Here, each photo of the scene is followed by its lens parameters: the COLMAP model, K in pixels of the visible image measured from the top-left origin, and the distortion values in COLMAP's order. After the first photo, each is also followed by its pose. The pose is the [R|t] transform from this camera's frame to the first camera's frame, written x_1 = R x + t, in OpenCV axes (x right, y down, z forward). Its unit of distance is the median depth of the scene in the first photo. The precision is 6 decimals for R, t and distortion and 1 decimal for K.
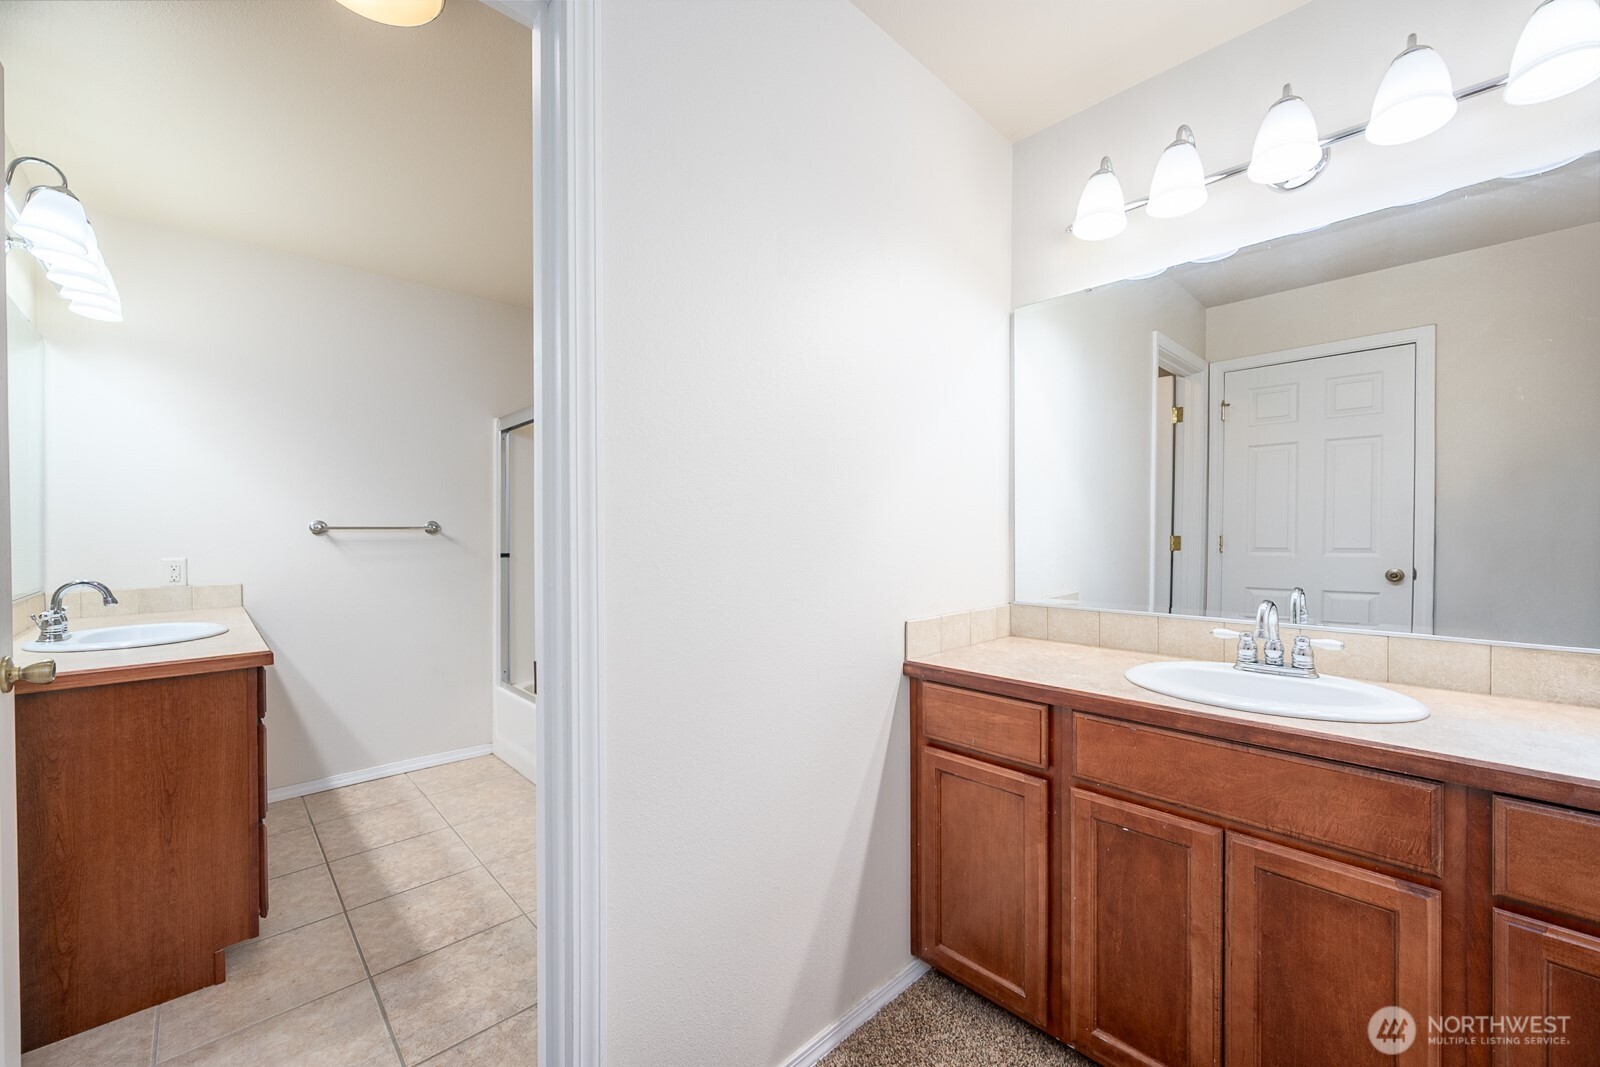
lens RADIAL K [[630.9, 0, 794.2], [0, 630.9, 534.9], [0, 0, 1]] dist [-0.002696, 0.000977]
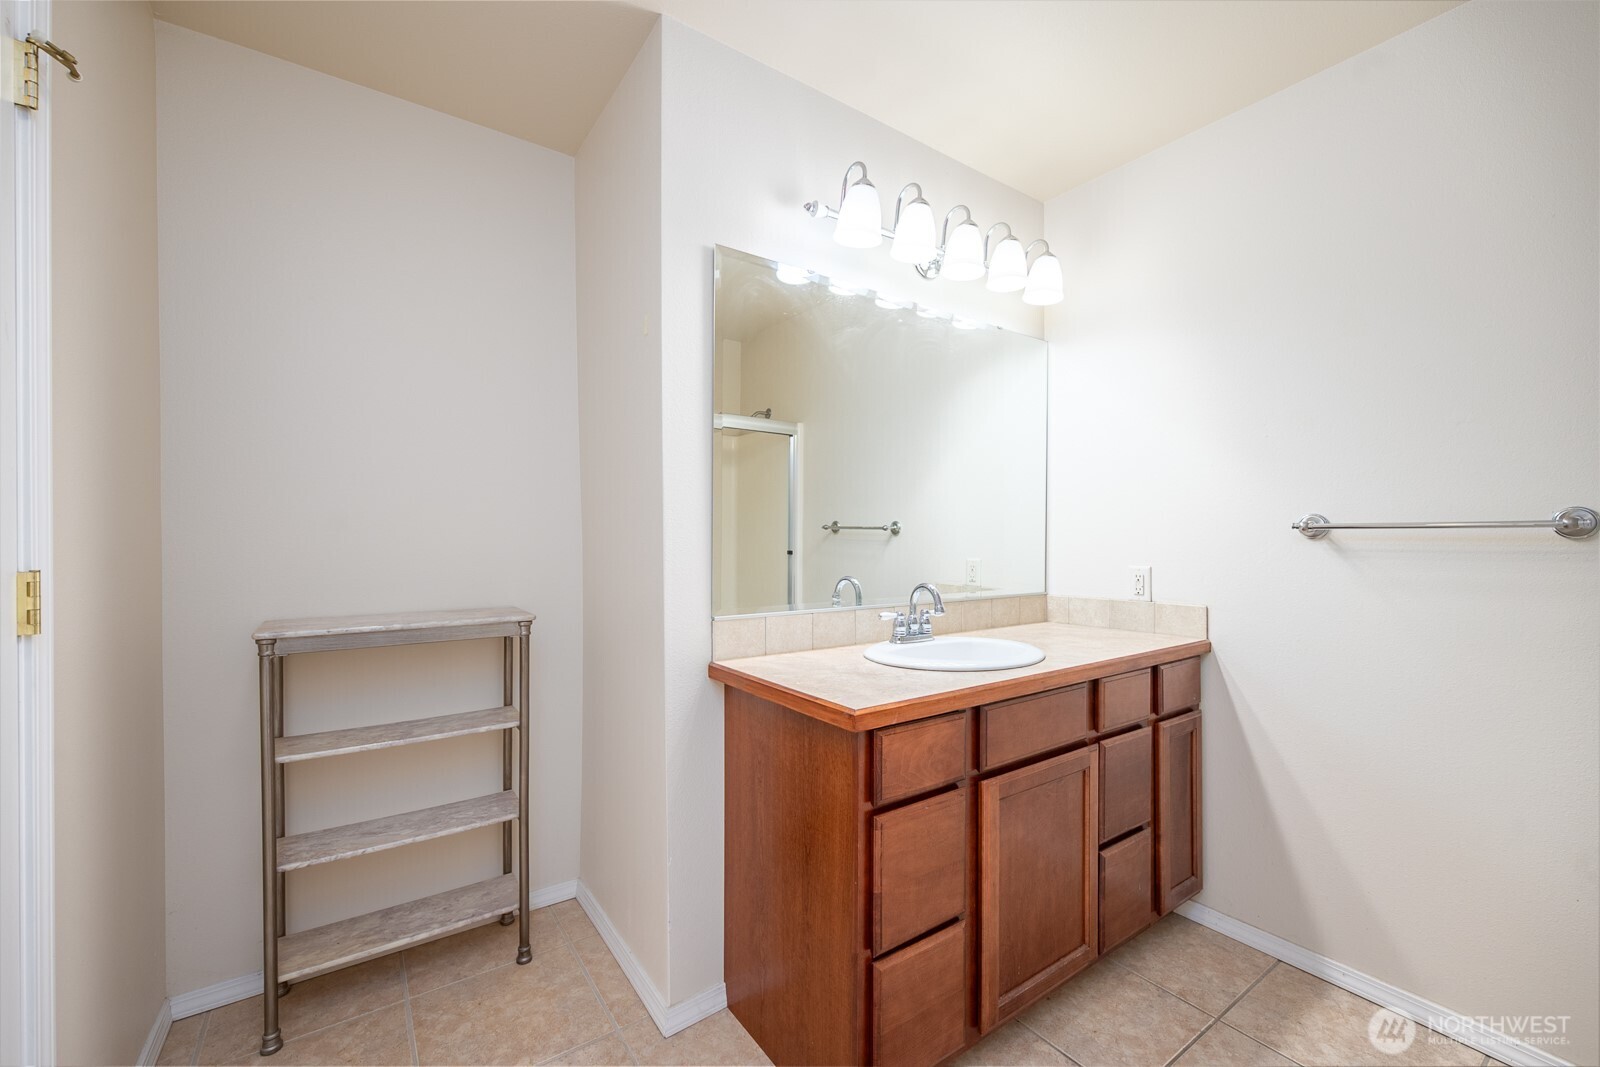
lens RADIAL K [[655.9, 0, 802.9], [0, 655.9, 536.5], [0, 0, 1]] dist [-0.008022, 0.000141]
pose [[-0.137637, 0.002774, -0.990479, -0.082147], [-0.006502, 0.999972, 0.003704, -0.000968], [0.990461, 0.006950, -0.137615, 0.607134]]
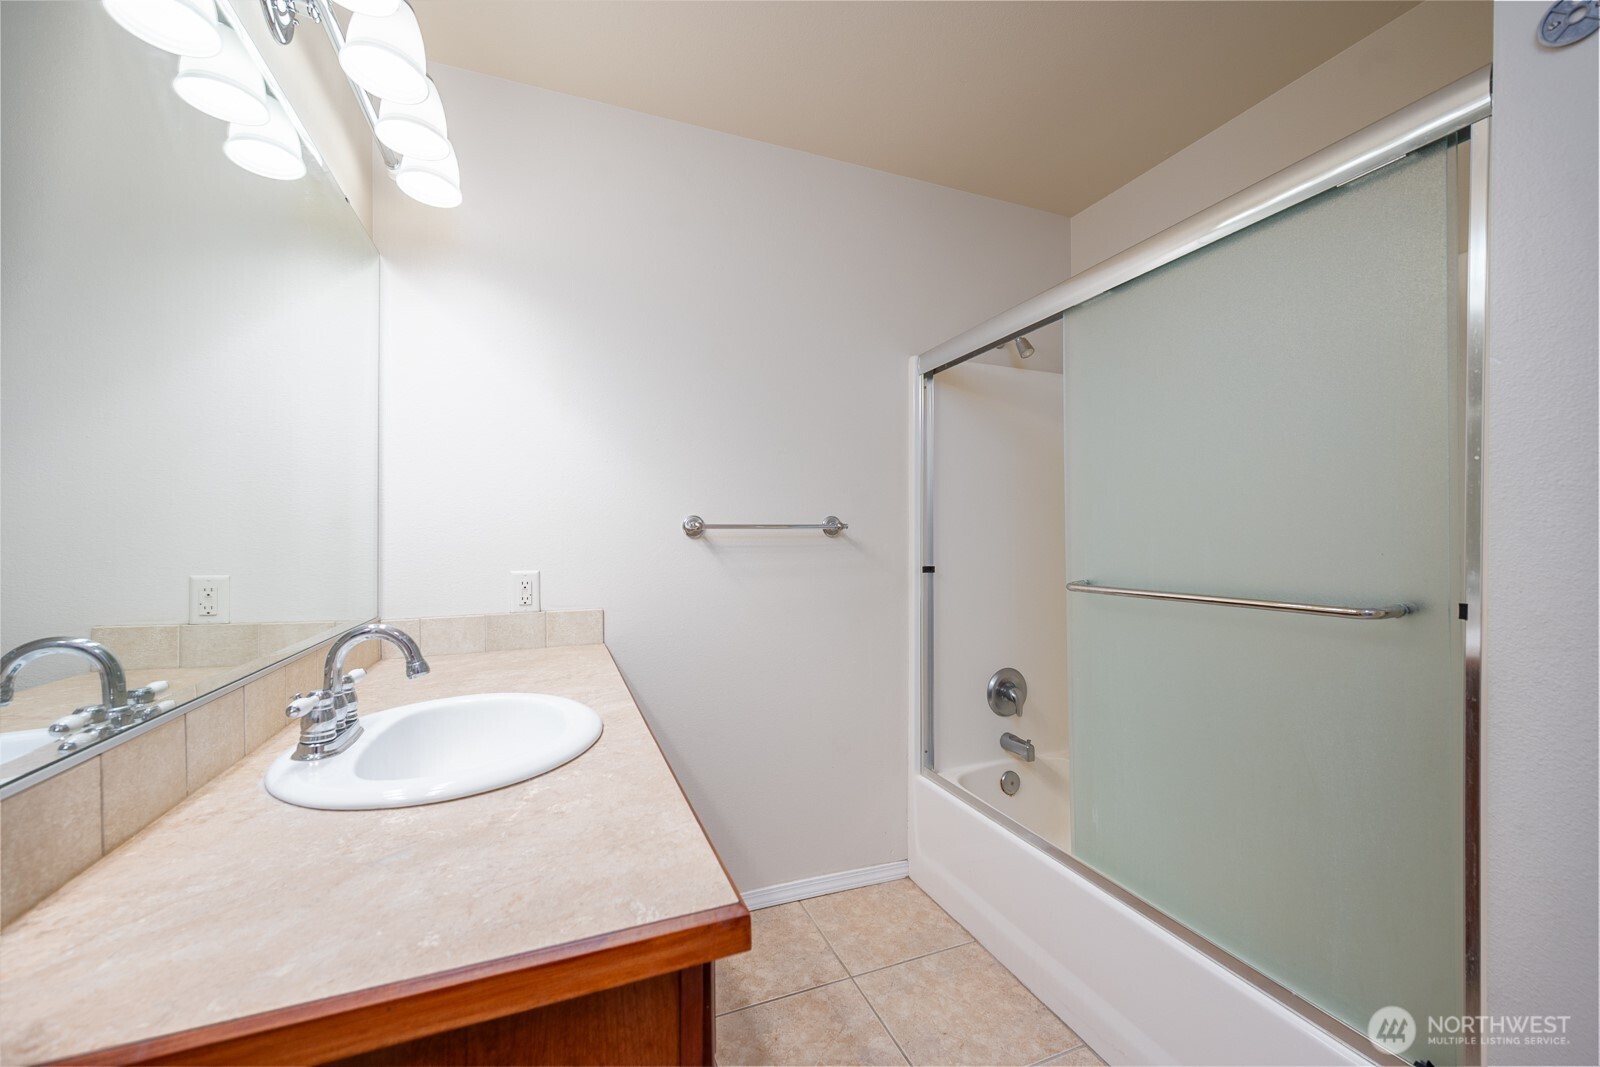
lens RADIAL K [[630.9, 0, 796.4], [0, 630.9, 535.2], [0, 0, 1]] dist [-0.002696, 0.000977]
pose [[0.927180, -0.001920, -0.374612, -0.403025], [-0.000586, 0.999978, -0.006576, 0.002361], [0.374616, 0.006317, 0.927158, 0.421022]]
